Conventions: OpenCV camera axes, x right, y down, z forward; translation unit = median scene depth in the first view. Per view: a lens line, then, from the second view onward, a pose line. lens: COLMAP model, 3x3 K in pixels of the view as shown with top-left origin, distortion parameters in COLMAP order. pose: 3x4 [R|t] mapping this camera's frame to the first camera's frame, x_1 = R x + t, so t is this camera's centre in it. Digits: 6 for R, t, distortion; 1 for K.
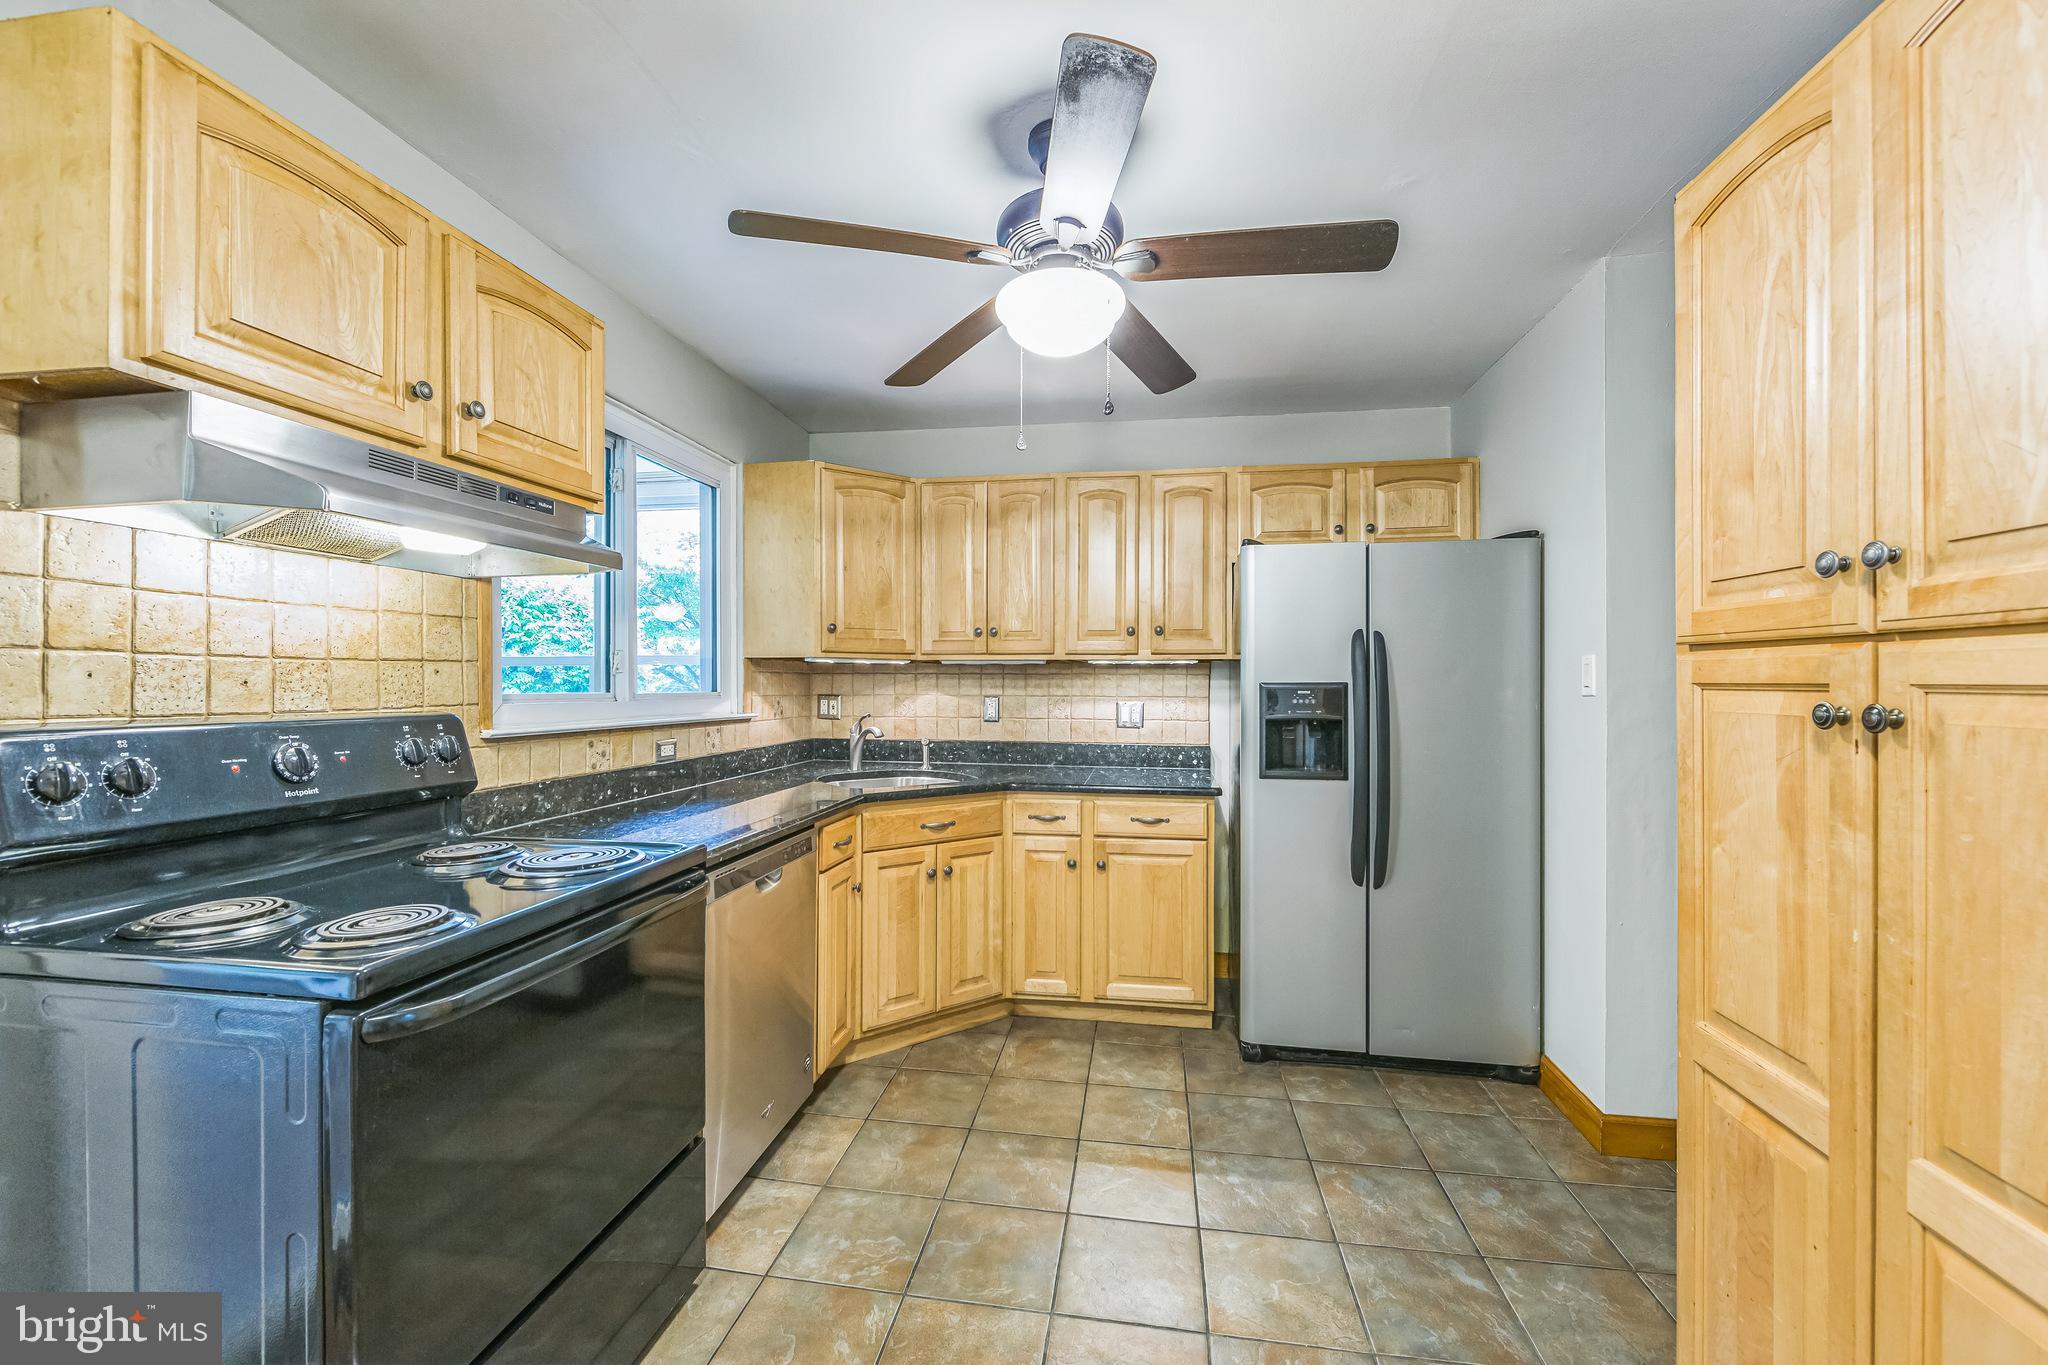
lens RADIAL K [[806.8, 0, 1024.6], [0, 806.8, 685.0], [0, 0, 1]] dist [-0.002868, -0.000160]
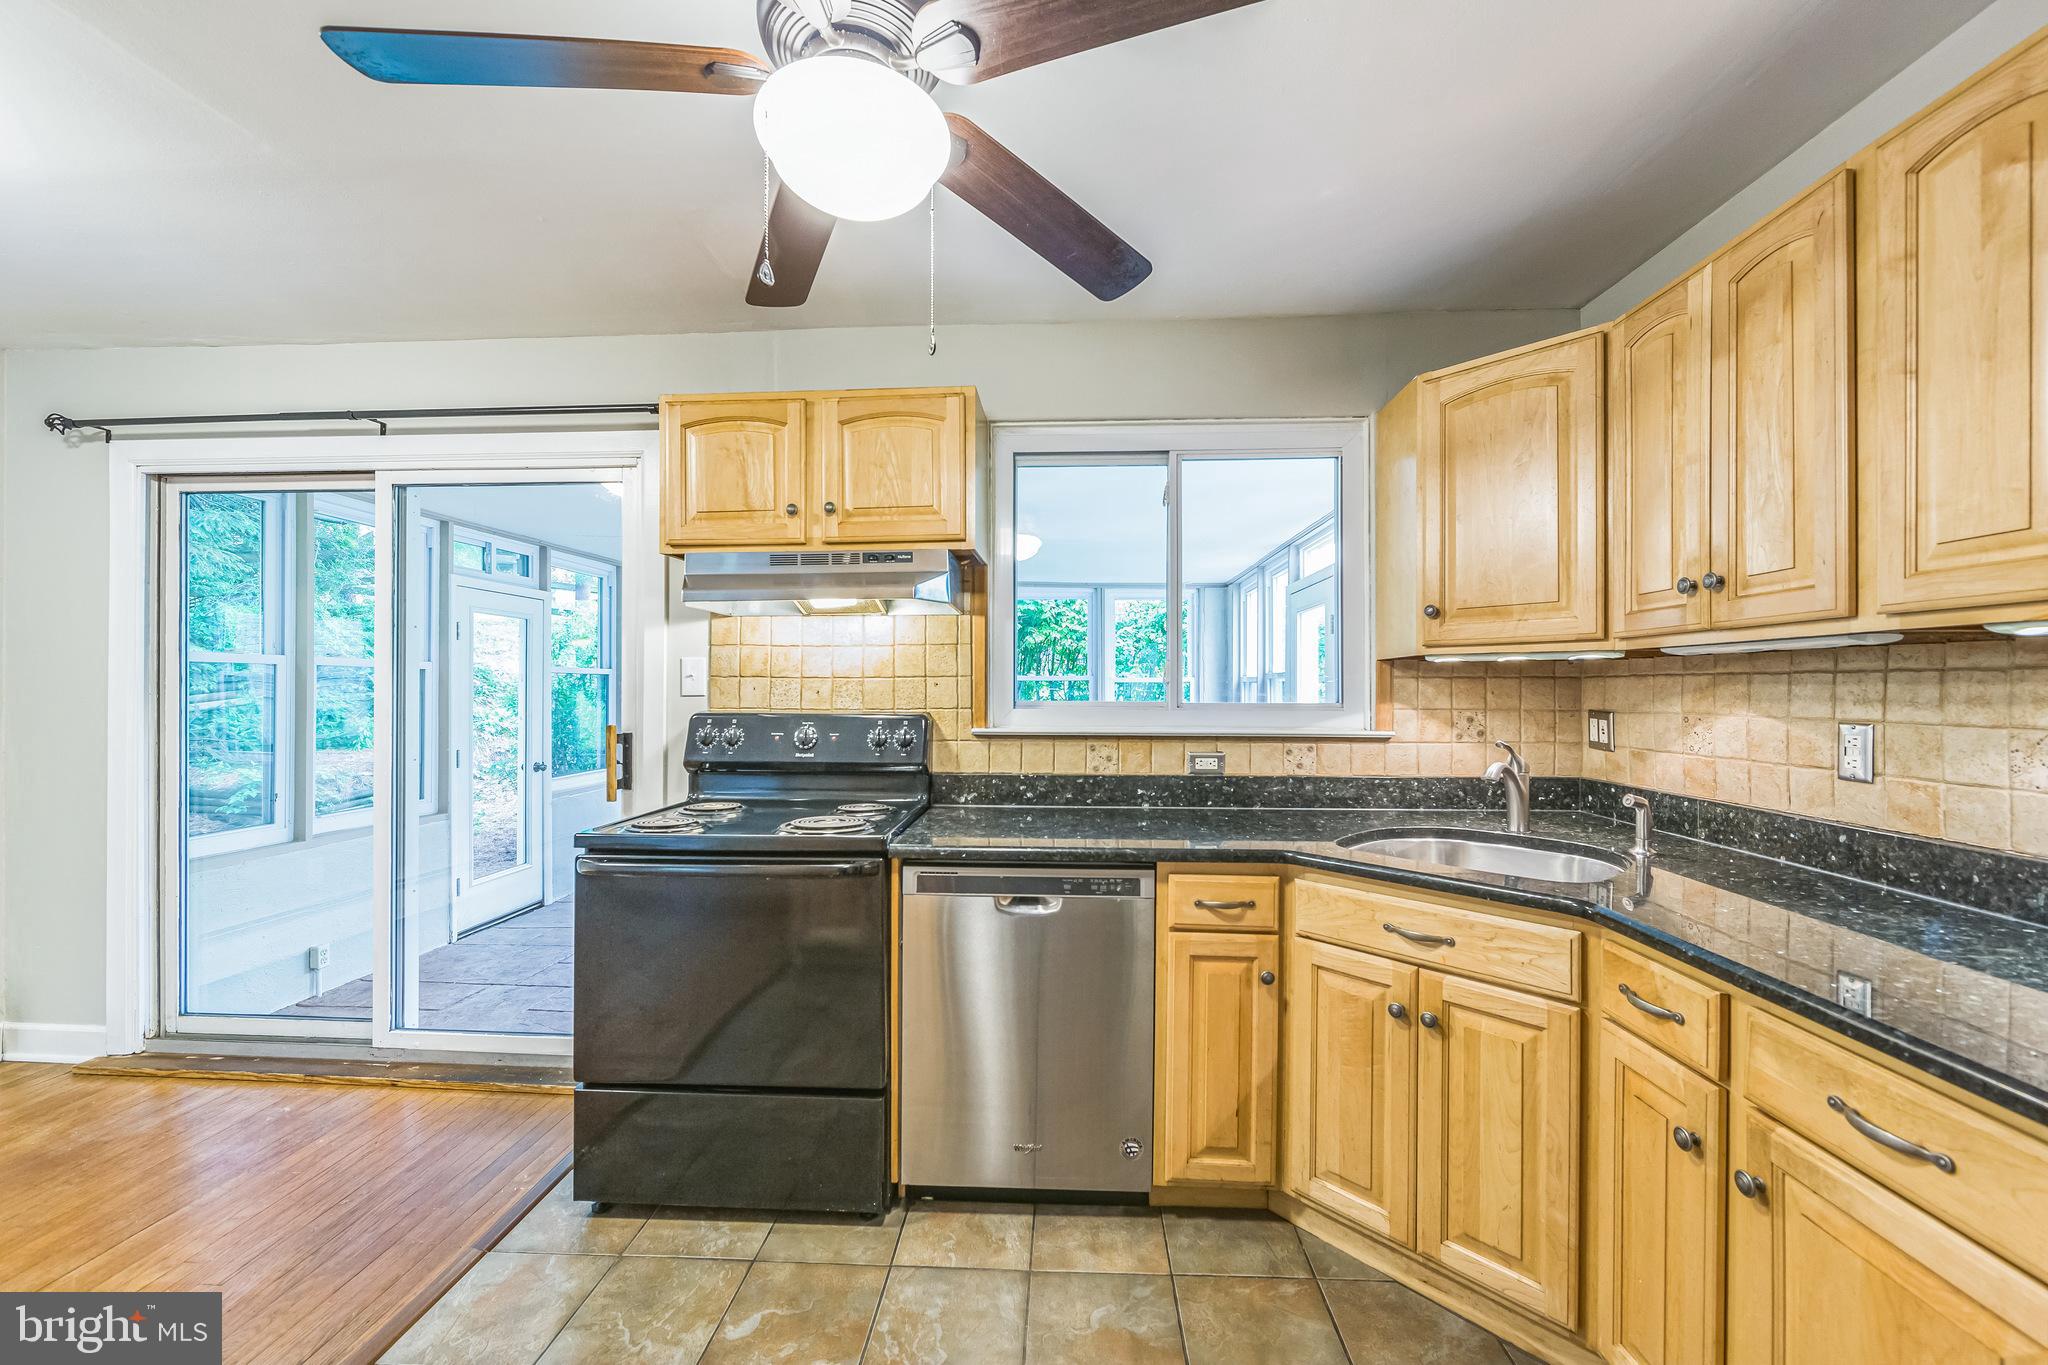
lens RADIAL K [[806.8, 0, 1023.3], [0, 806.8, 685.3], [0, 0, 1]] dist [-0.002868, -0.000160]
pose [[0.098068, -0.006959, -0.995155, 0.473730], [-0.001680, 0.999973, -0.007158, -0.003192], [0.995178, 0.002374, 0.098053, 0.693594]]
